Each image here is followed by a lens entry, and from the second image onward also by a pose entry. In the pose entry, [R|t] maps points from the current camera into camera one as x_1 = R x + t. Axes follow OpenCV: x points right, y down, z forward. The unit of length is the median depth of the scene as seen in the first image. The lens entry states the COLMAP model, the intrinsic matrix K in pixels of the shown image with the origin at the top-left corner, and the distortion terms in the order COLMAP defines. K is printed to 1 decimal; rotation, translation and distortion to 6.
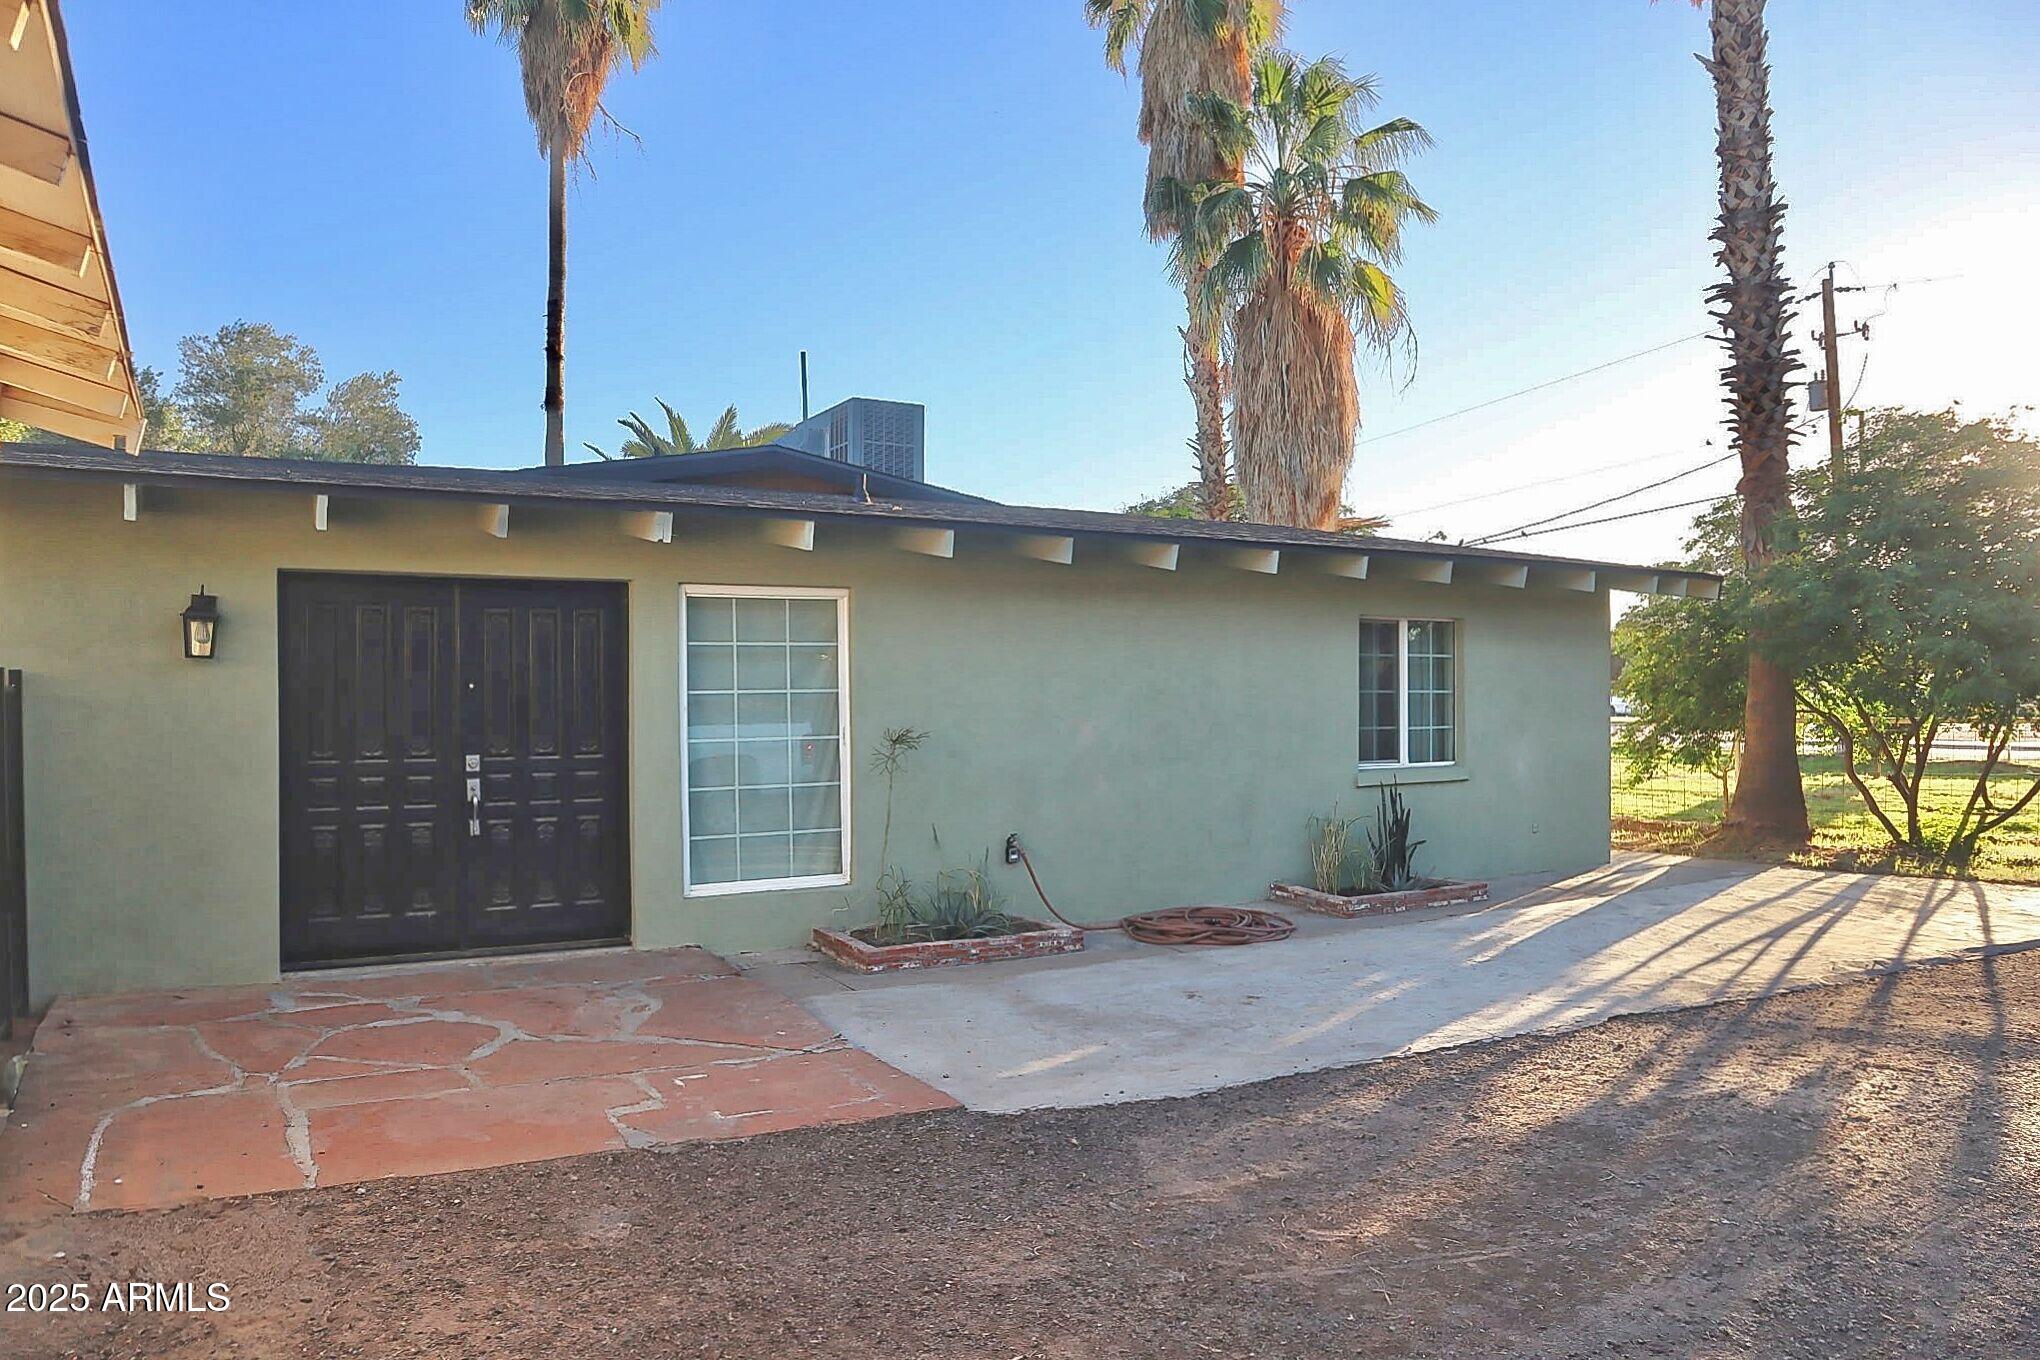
lens RADIAL K [[1413.3, 0, 1018.1], [0, 1413.3, 629.1], [0, 0, 1]] dist [-0.114658, 0.002441]
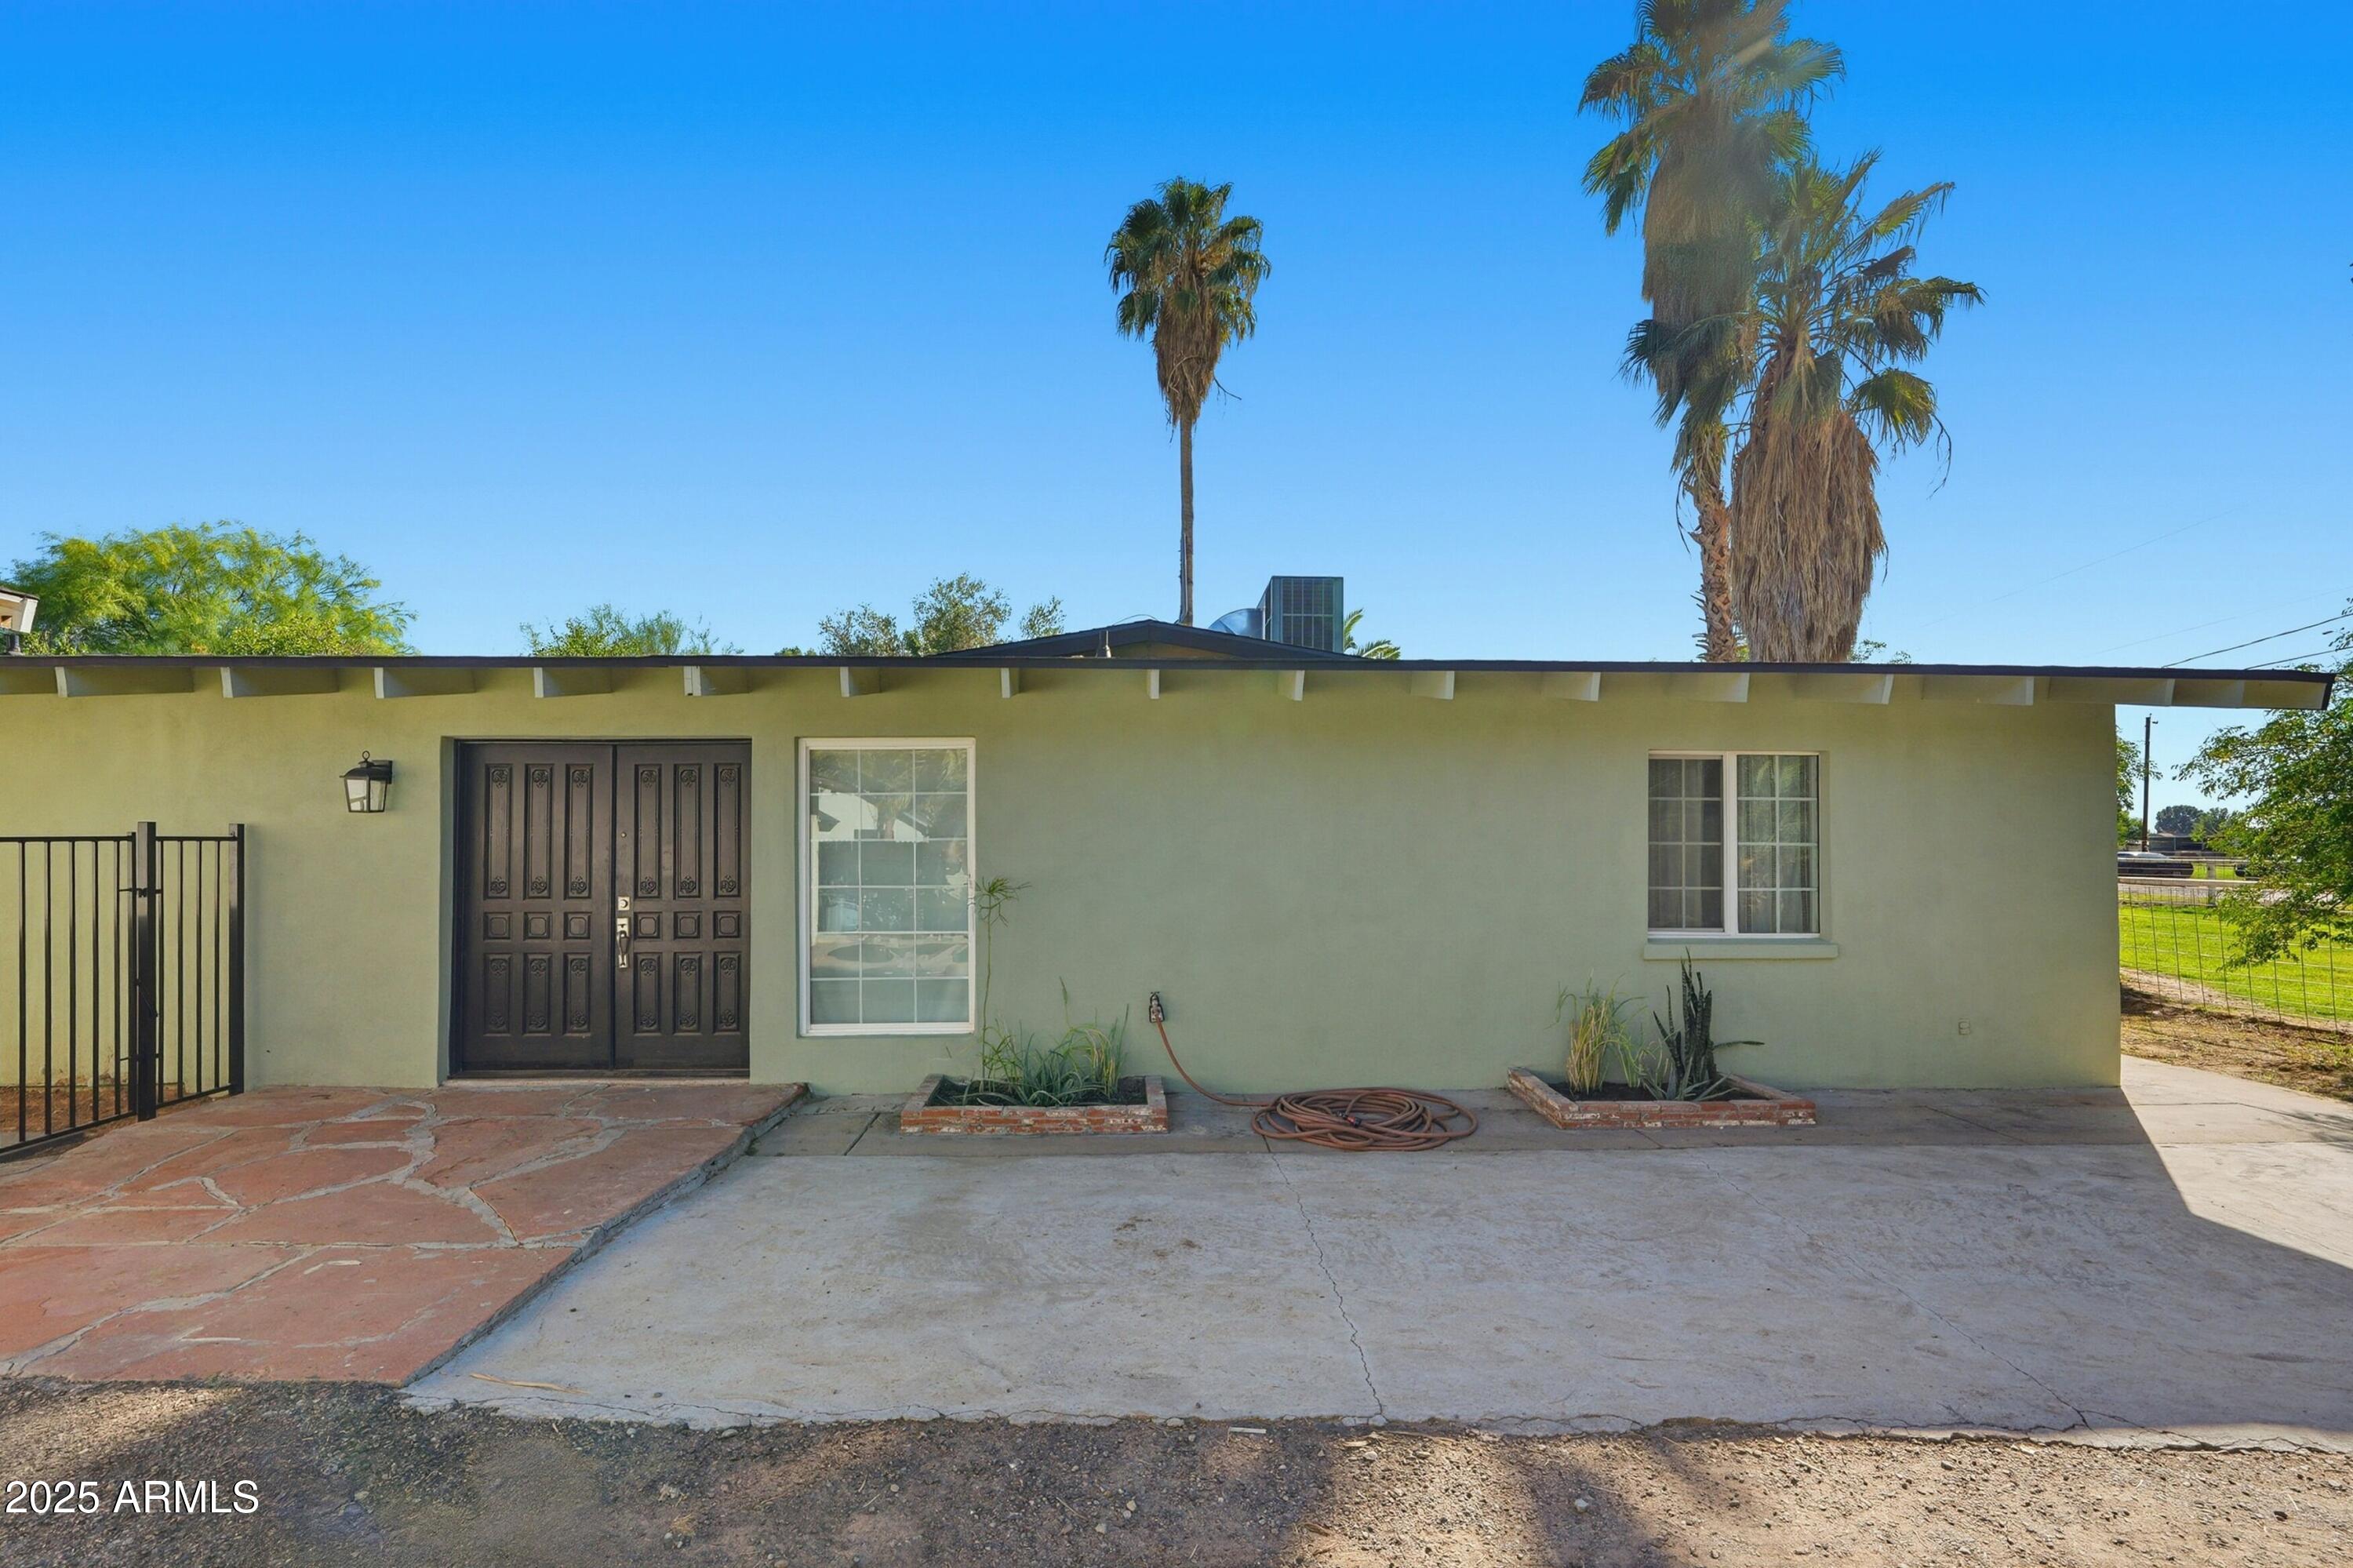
lens RADIAL K [[1059.2, 0, 1162.7], [0, 1059.2, 791.3], [0, 0, 1]] dist [-0.015241, 0.008978]
pose [[0.880116, -0.019043, -0.474378, 0.357847], [0.017333, 0.999818, -0.007977, 0.017450], [0.474443, -0.001201, 0.880285, 0.400704]]
